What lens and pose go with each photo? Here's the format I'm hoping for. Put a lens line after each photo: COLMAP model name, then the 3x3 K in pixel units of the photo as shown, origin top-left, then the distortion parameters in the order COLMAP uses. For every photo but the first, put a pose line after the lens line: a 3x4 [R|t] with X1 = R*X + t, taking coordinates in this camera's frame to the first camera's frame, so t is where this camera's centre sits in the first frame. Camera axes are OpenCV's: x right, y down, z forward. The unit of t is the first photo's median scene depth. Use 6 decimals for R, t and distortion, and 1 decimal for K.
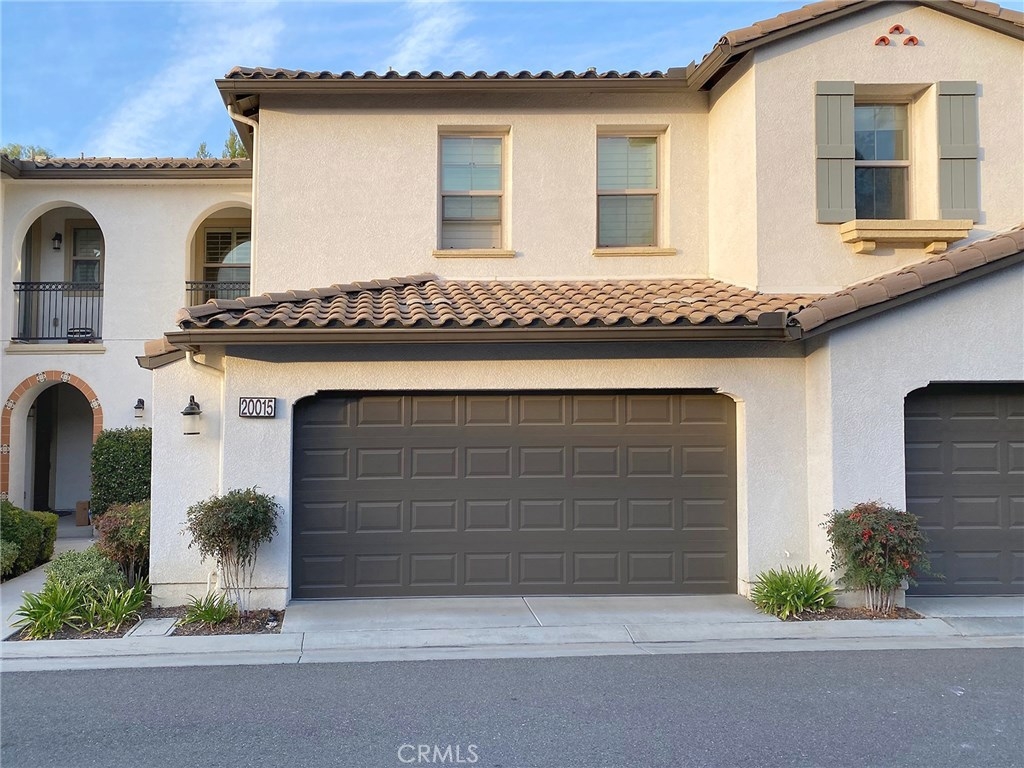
lens RADIAL K [[851.4, 0, 512.0], [0, 851.4, 384.0], [0, 0, 1]] dist [-0.001800, -0.003038]
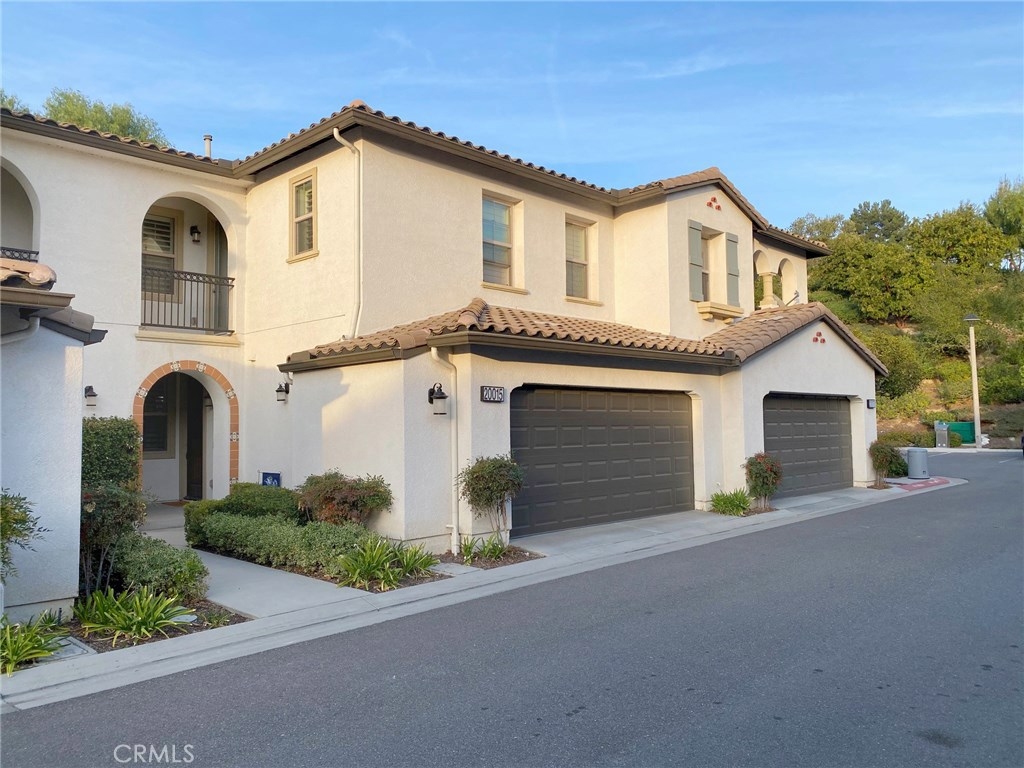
lens RADIAL K [[777.6, 0, 512.0], [0, 777.6, 384.0], [0, 0, 1]] dist [0.009372, 0.000045]
pose [[0.707997, 0.040385, 0.705060, -1.034864], [-0.024895, 0.999170, -0.032232, 0.045758], [-0.705777, 0.005268, 0.708415, 0.122115]]
